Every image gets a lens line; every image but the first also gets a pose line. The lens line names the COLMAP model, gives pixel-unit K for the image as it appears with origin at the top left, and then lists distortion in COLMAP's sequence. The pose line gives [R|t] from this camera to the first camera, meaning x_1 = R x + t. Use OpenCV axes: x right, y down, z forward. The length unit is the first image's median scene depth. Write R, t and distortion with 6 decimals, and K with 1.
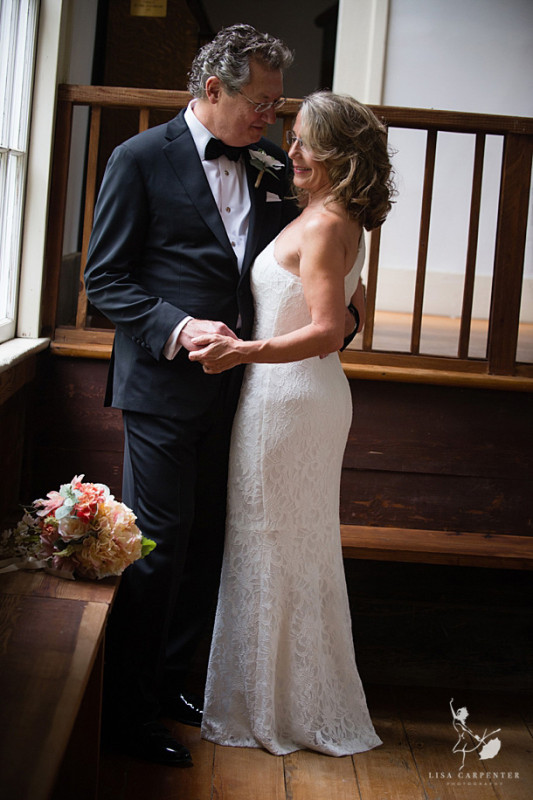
lens RADIAL K [[1874.1, 0, 265.9], [0, 1874.1, 362.5], [0, 0, 1]] dist [-0.187939, -1.166465]
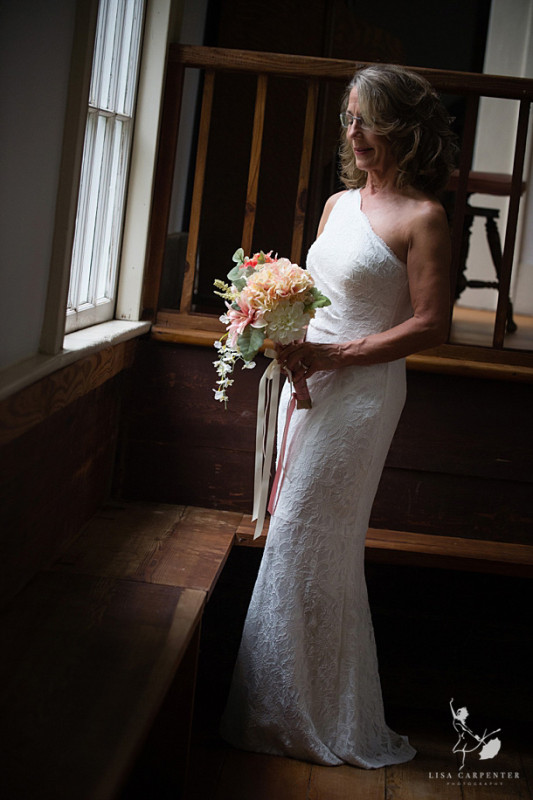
lens RADIAL K [[2325.0, 0, 266.5], [0, 2325.0, 400.0], [0, 0, 1]] dist [-0.040619, 0.721799]
pose [[0.997621, 0.036778, -0.058315, 0.009021], [-0.036566, 0.999320, 0.004711, 0.018162], [0.058449, -0.002567, 0.998287, -0.138344]]
